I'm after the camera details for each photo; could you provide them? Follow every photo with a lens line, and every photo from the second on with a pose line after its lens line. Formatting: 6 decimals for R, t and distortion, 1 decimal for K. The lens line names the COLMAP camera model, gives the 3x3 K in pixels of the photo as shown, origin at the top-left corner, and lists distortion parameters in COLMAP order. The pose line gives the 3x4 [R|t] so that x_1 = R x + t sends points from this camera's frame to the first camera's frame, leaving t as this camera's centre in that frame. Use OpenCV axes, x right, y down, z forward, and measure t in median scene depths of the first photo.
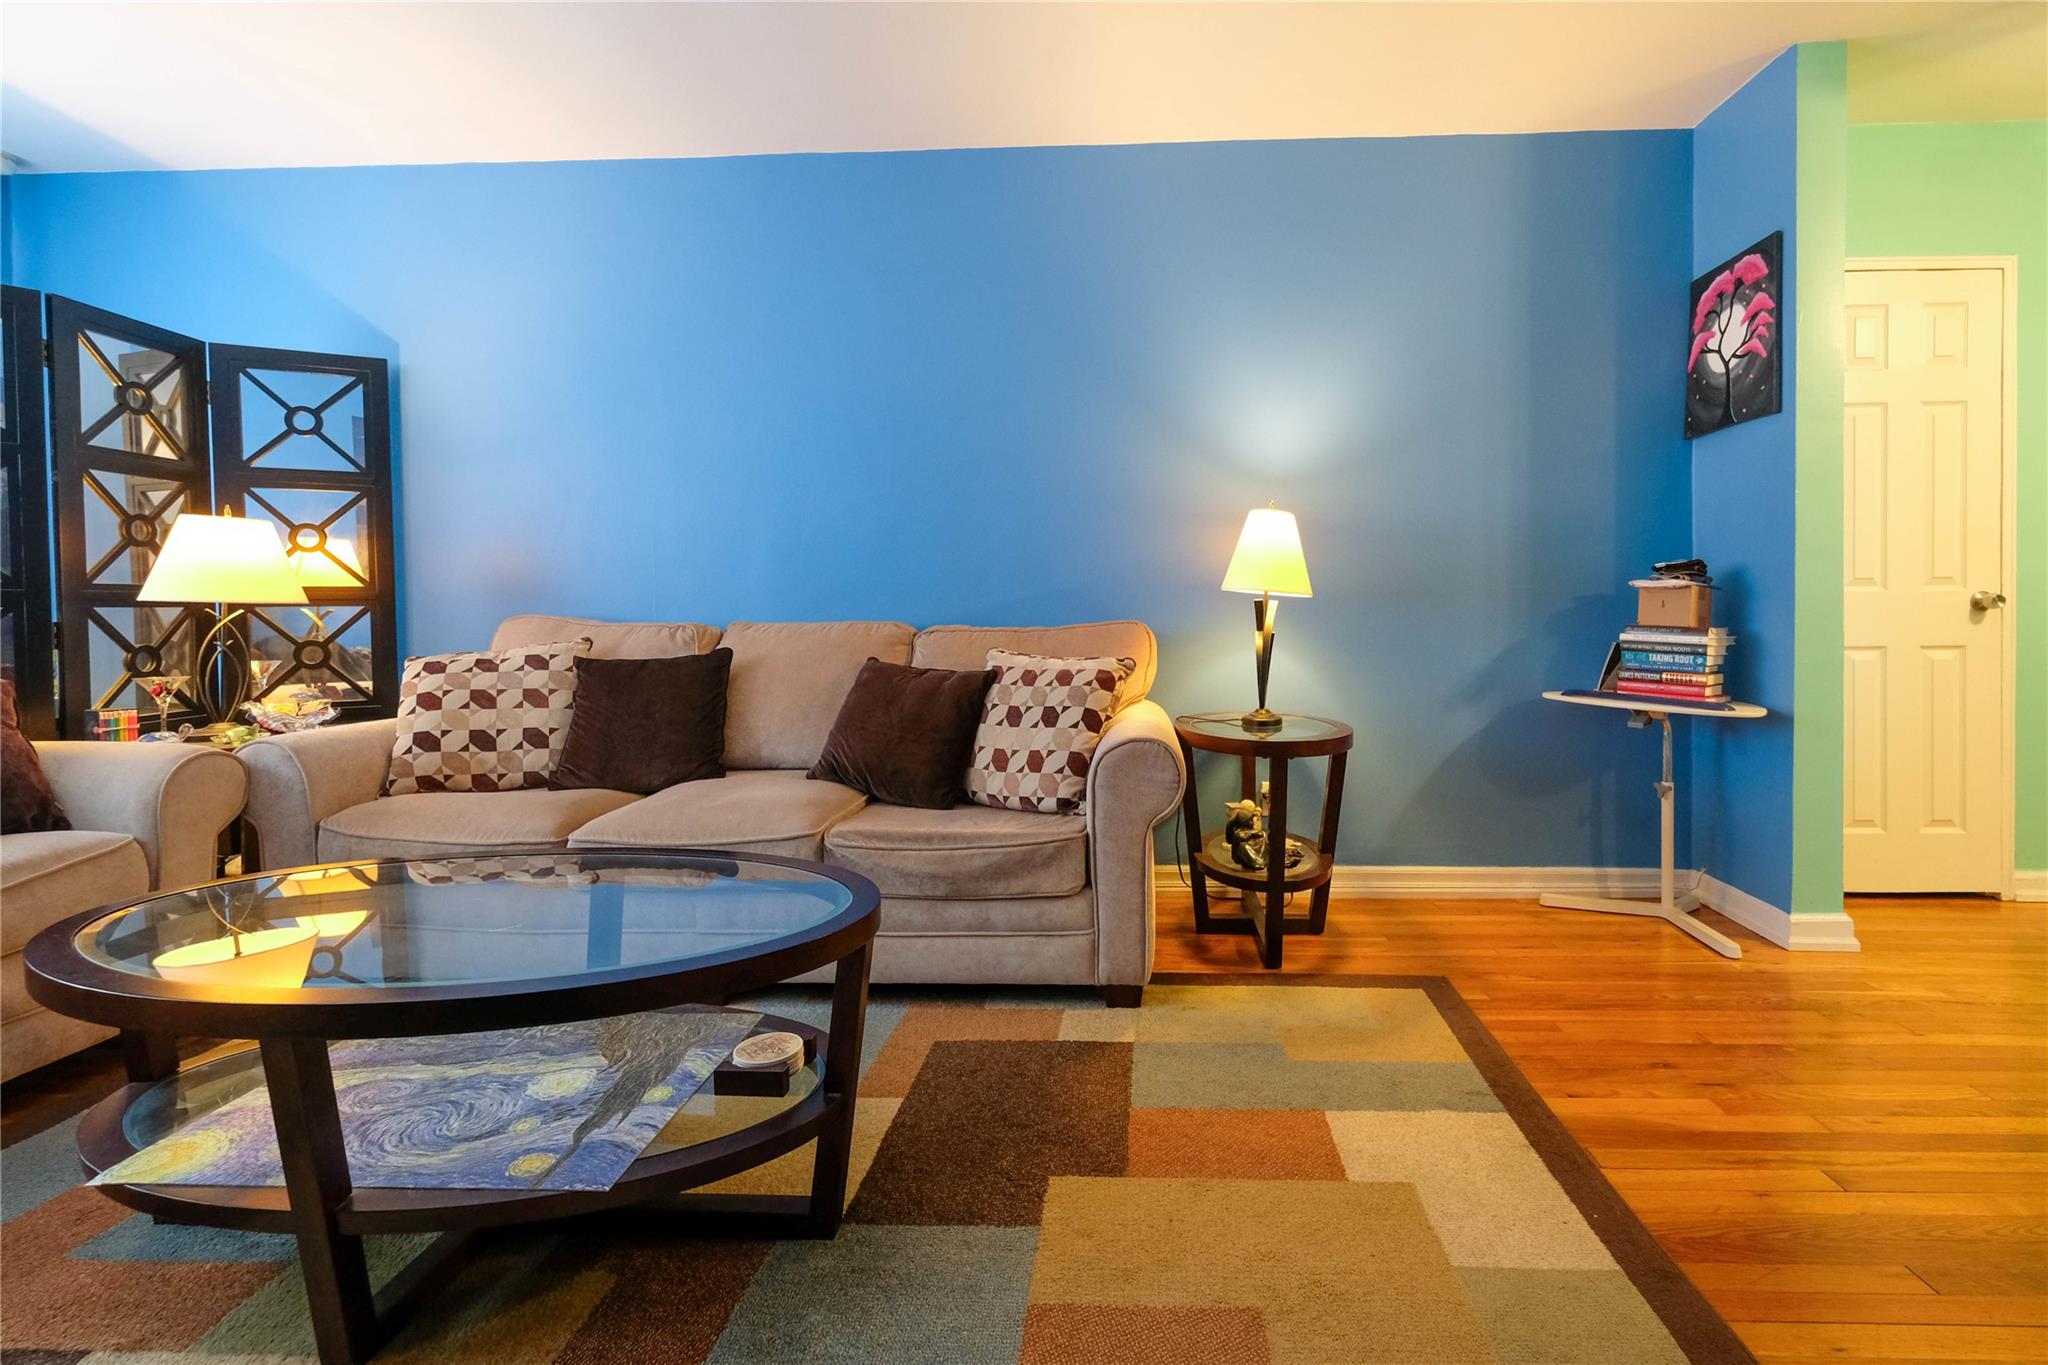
lens RADIAL K [[932.5, 0, 1108.6], [0, 932.5, 627.2], [0, 0, 1]] dist [-0.000796, -0.001167]
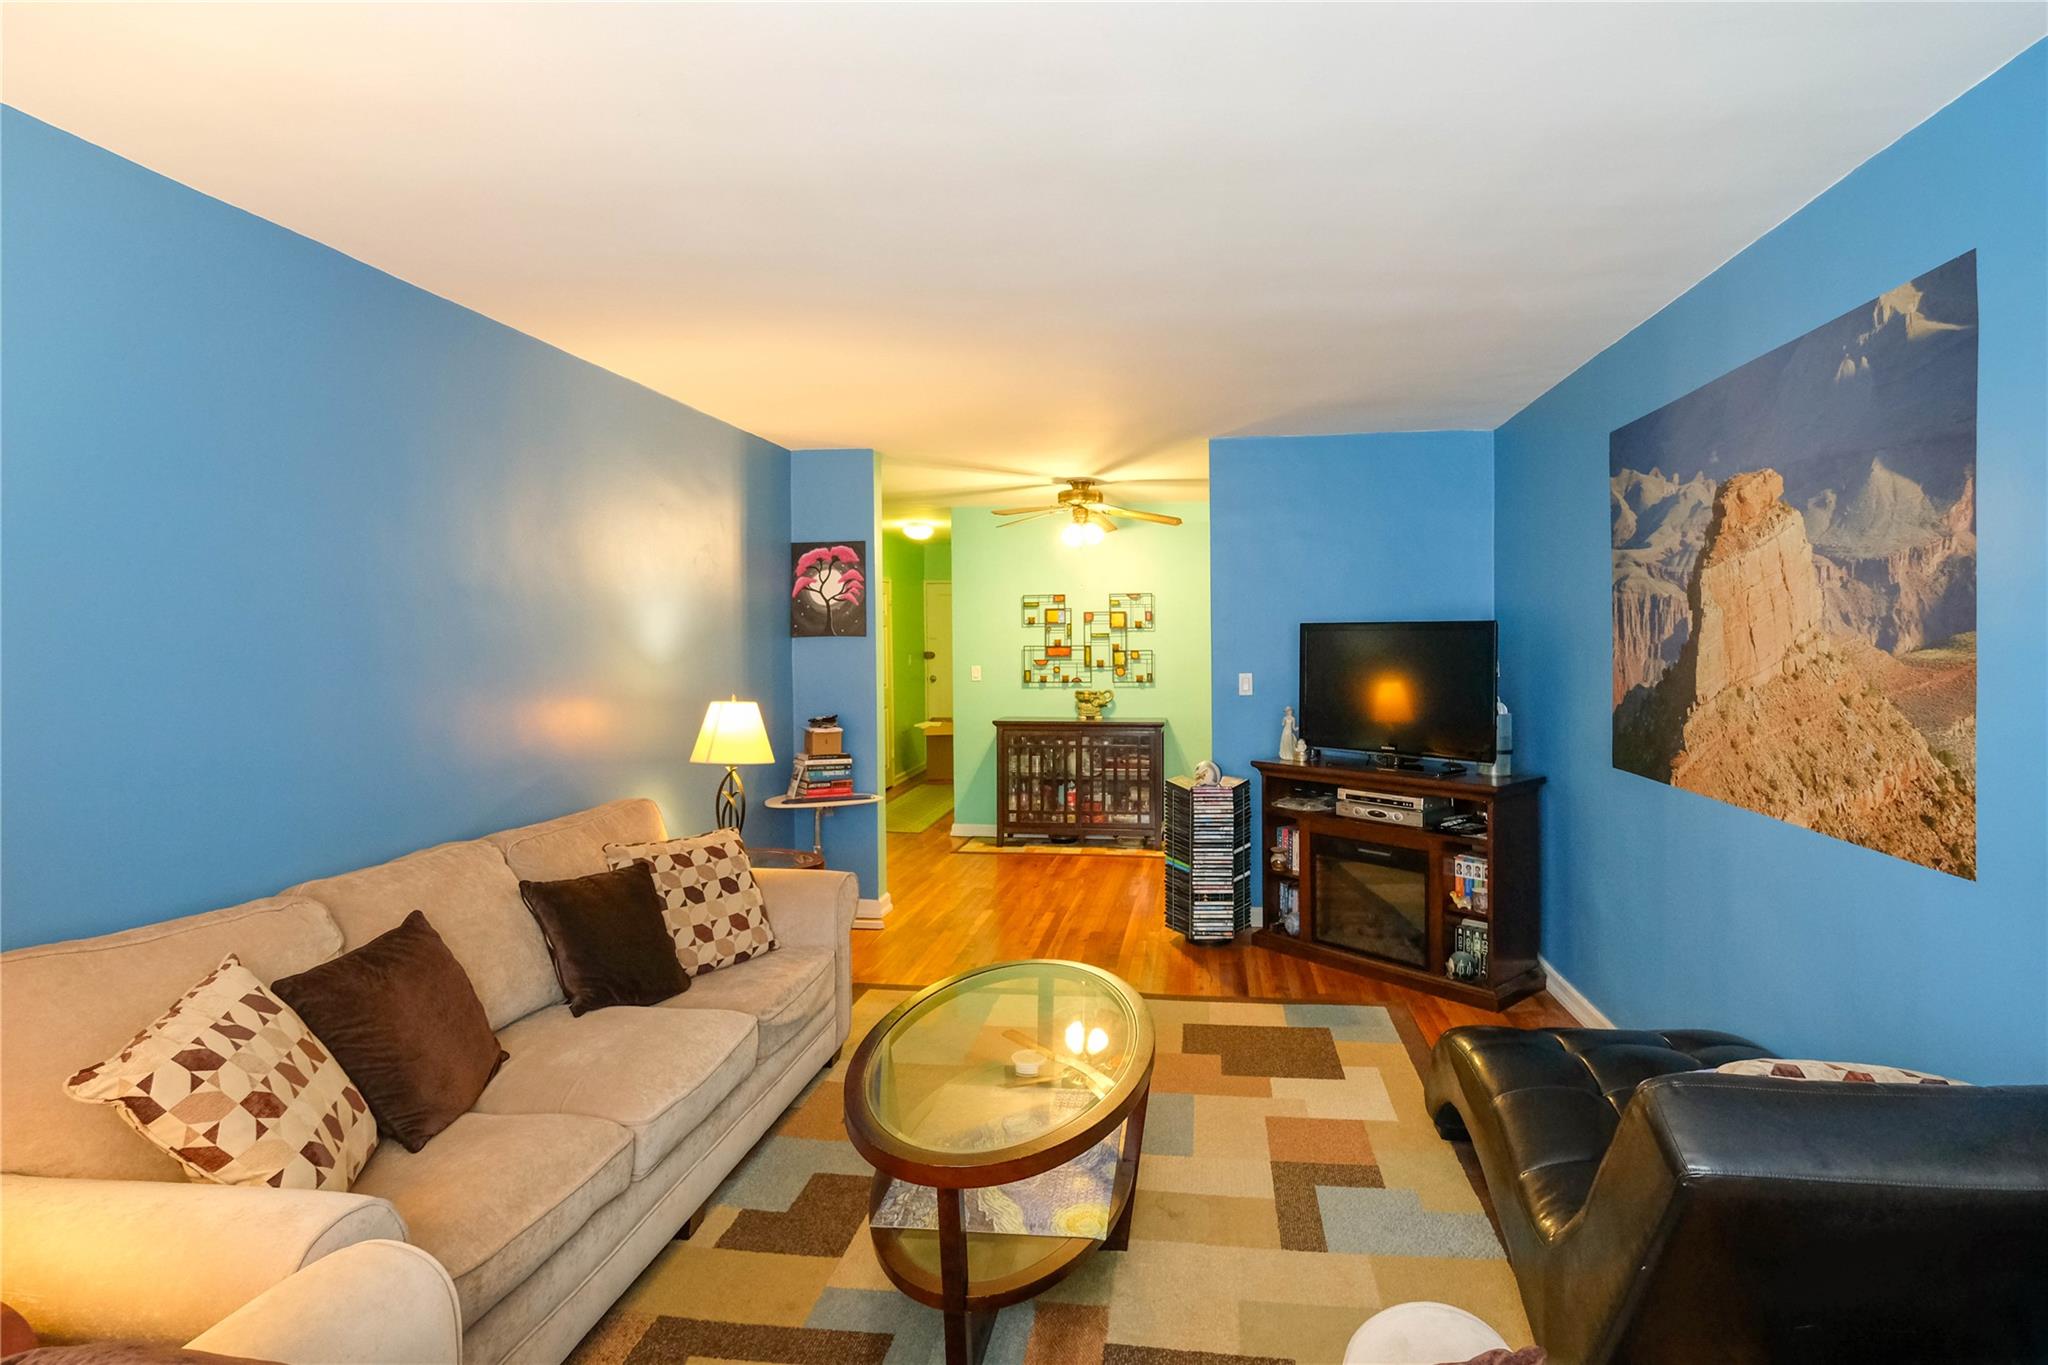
lens RADIAL K [[1032.2, 0, 1085.2], [0, 1032.2, 644.3], [0, 0, 1]] dist [0.001719, 0.000049]
pose [[0.082291, -0.003086, 0.996604, -1.374352], [0.027672, 0.999617, 0.000810, -0.210504], [-0.996224, 0.027511, 0.082345, 0.396782]]
